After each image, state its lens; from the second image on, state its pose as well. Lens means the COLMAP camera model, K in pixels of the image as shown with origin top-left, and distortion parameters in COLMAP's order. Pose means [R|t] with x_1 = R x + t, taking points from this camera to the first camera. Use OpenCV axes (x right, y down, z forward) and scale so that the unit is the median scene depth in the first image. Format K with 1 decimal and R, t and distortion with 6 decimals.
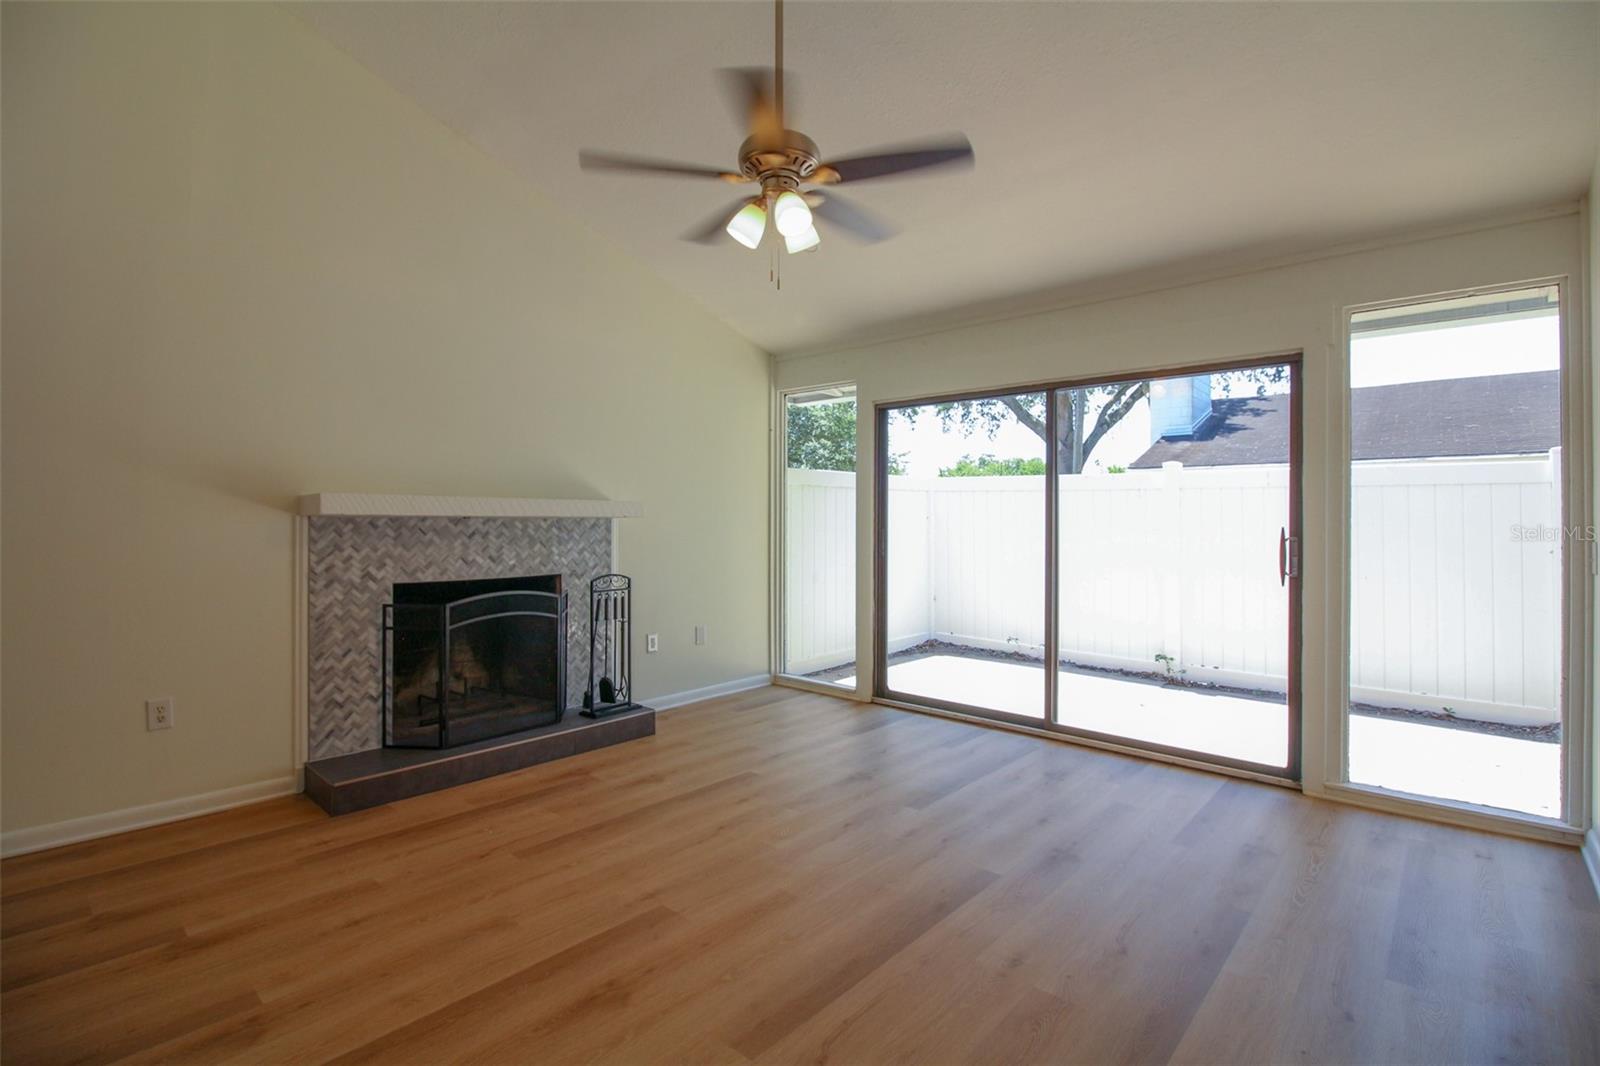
lens RADIAL K [[736.6, 0, 797.9], [0, 736.6, 523.9], [0, 0, 1]] dist [-0.024322, -0.000604]
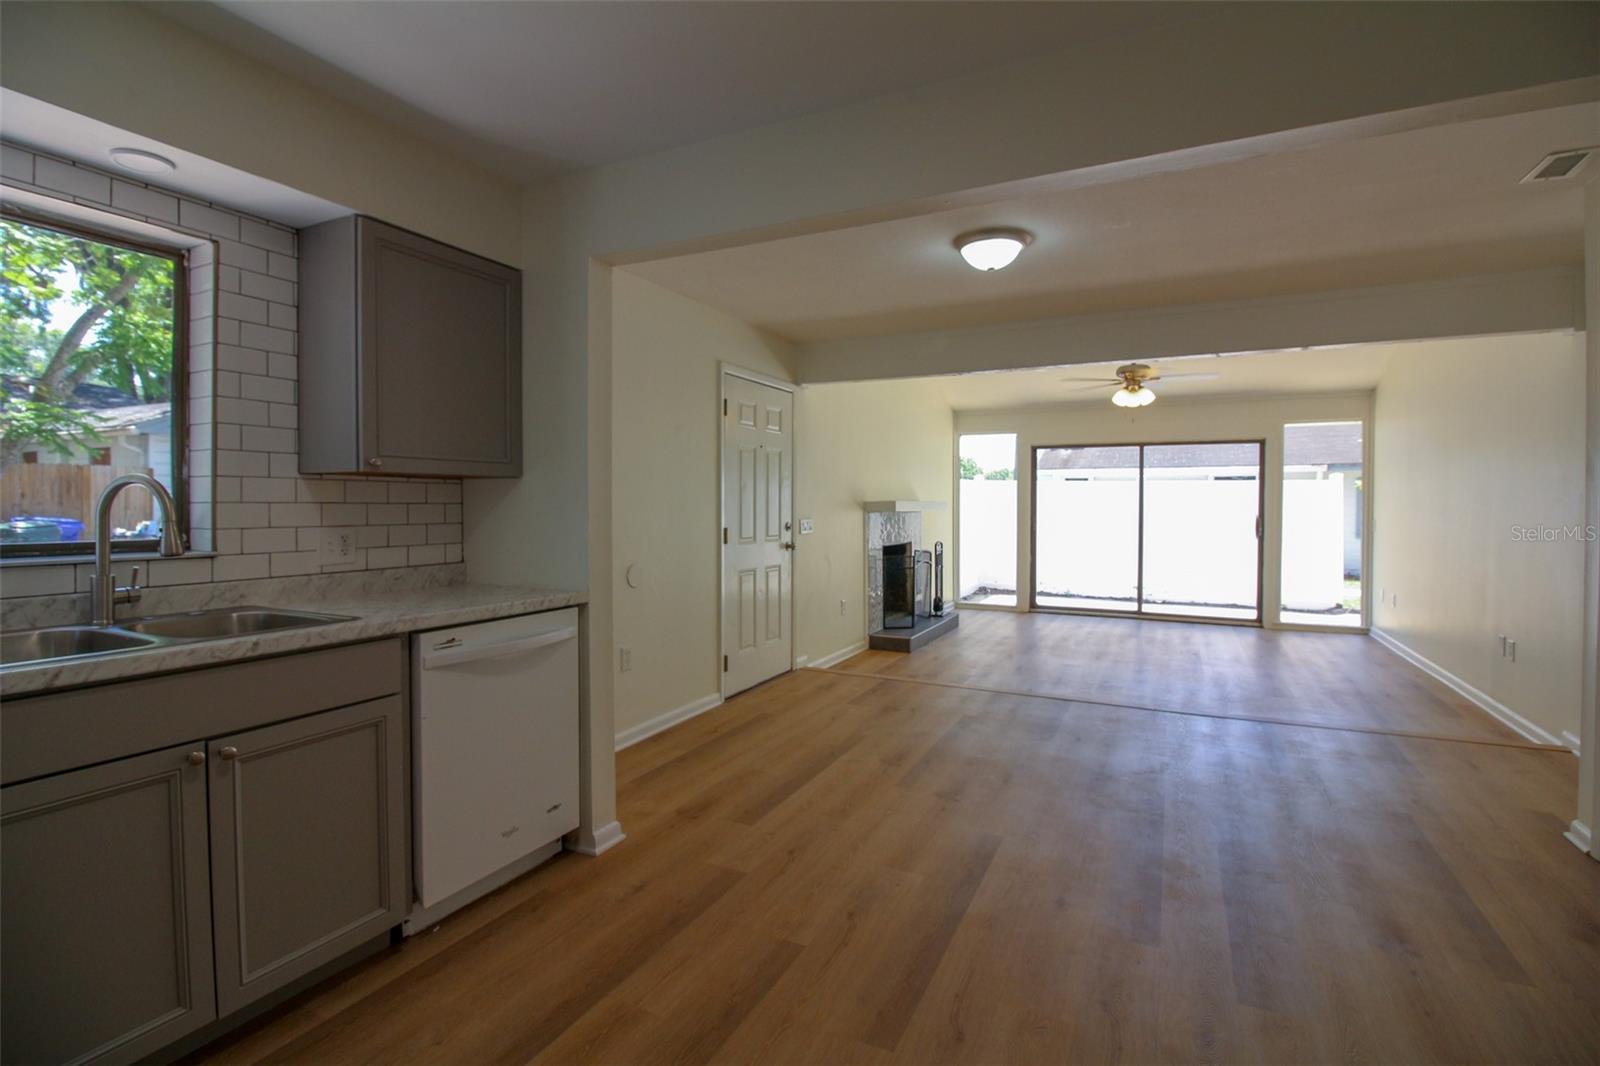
lens RADIAL K [[734.7, 0, 821.5], [0, 734.7, 521.1], [0, 0, 1]] dist [0.000712, -0.000113]
pose [[0.960054, -0.008902, 0.279672, -1.176448], [0.003132, 0.999773, 0.021073, -0.023935], [-0.279796, -0.019356, 0.959864, -0.767278]]
